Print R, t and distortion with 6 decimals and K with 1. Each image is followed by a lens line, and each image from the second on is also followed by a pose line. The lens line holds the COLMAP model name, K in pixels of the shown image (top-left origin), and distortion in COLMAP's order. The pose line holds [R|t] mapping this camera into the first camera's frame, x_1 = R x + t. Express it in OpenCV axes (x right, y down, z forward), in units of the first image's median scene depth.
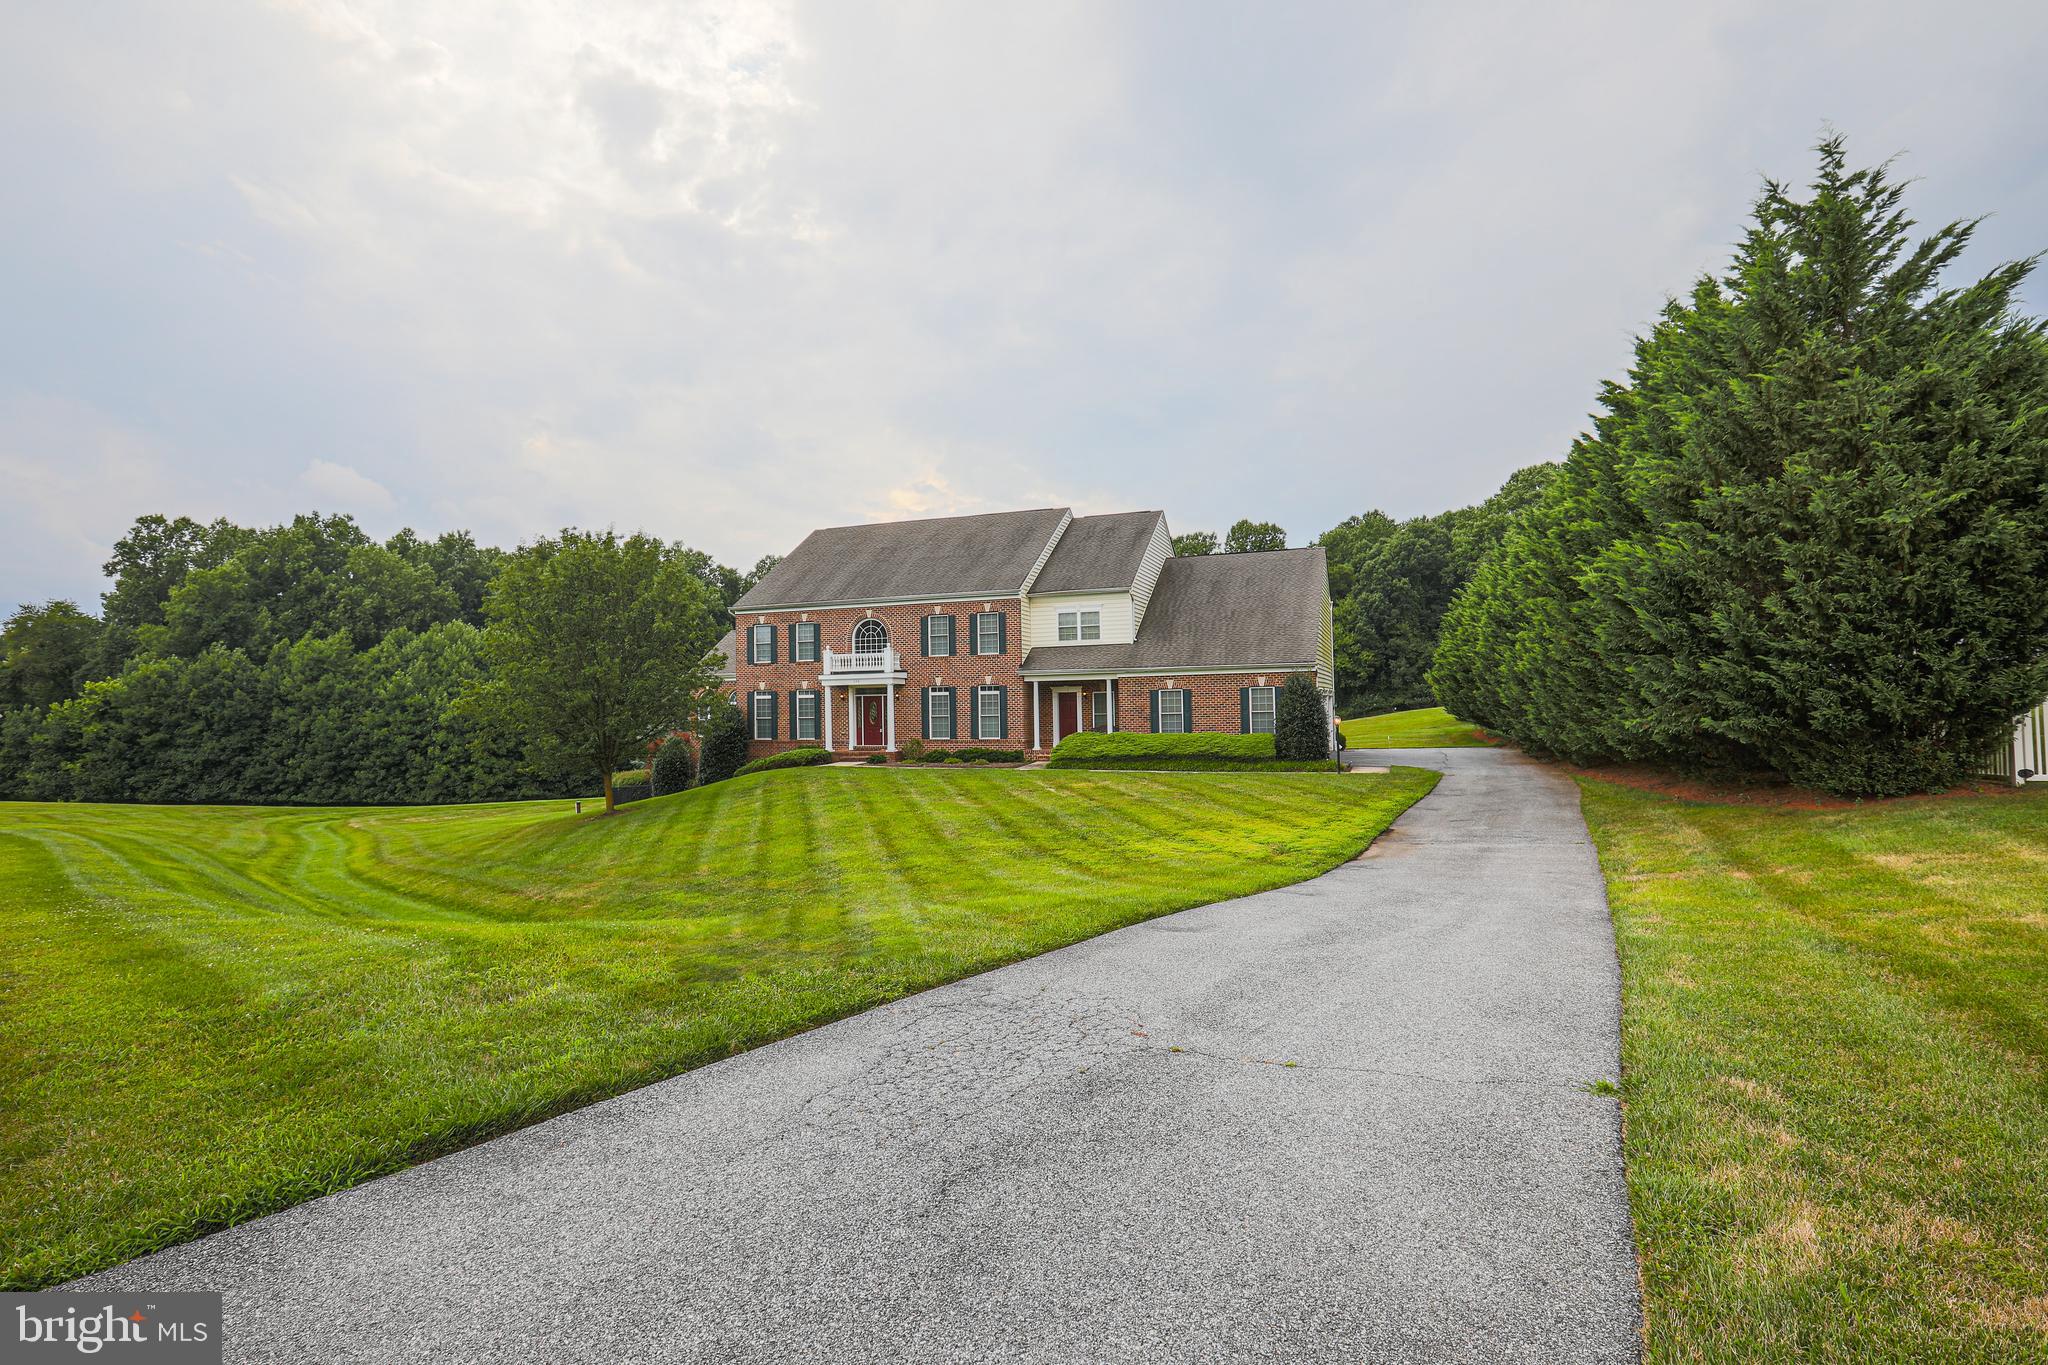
lens RADIAL K [[1038.1, 0, 1024.0], [0, 1038.1, 682.5], [0, 0, 1]] dist [-0.023989, 0.040341]
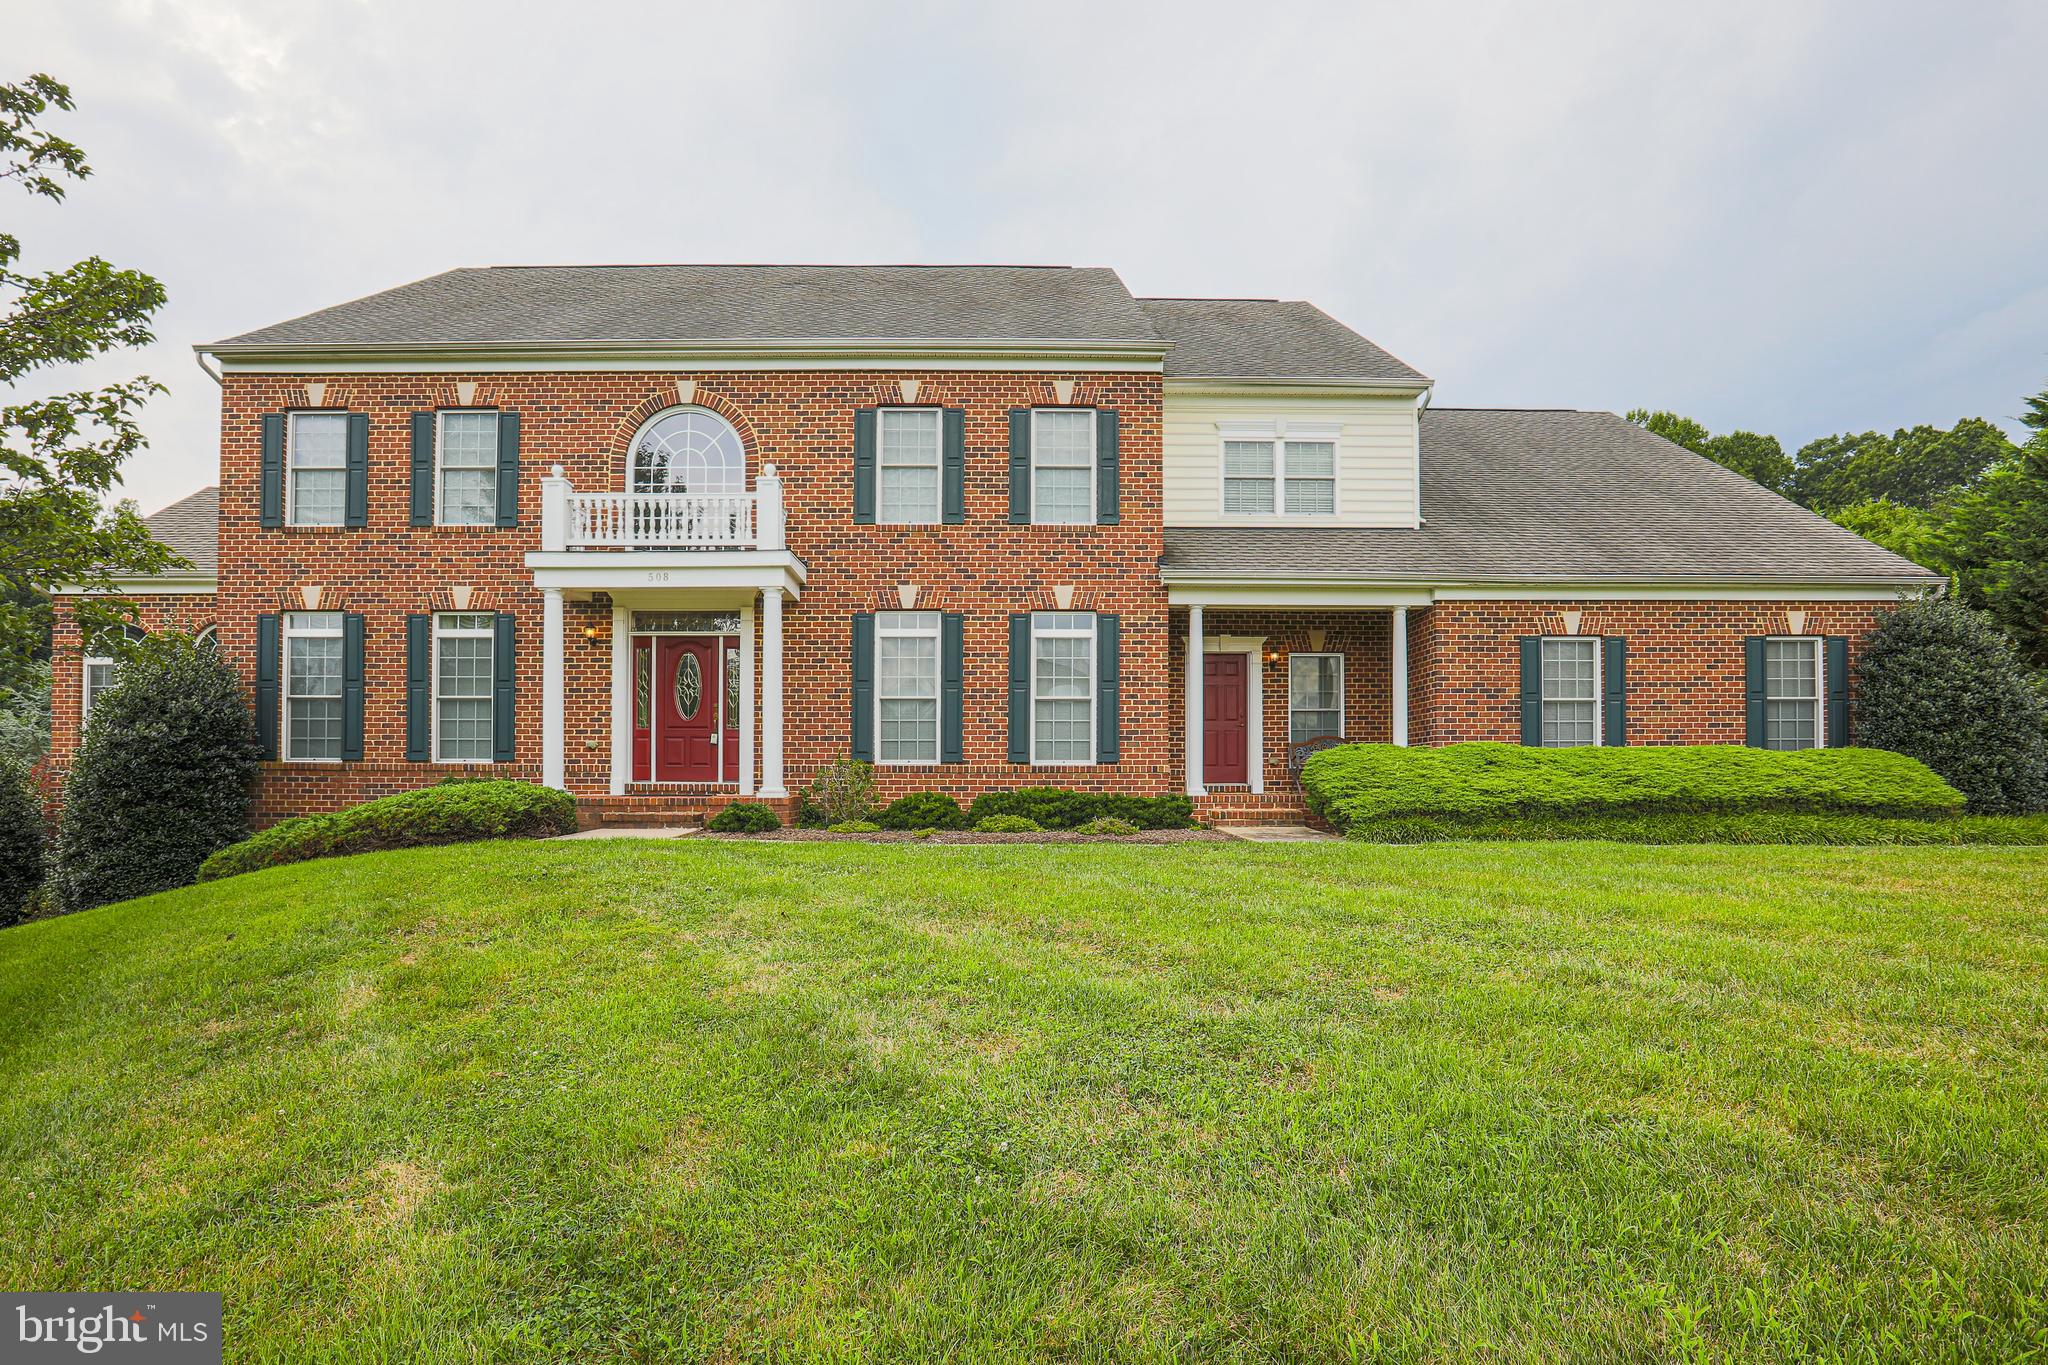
lens RADIAL K [[1082.7, 0, 1022.2], [0, 1082.7, 772.2], [0, 0, 1]] dist [-0.025038, 0.000295]
pose [[0.934053, 0.020618, 0.356538, -0.171010], [-0.022530, 0.999745, 0.001211, 0.055224], [-0.356422, -0.009164, 0.934280, 0.636873]]
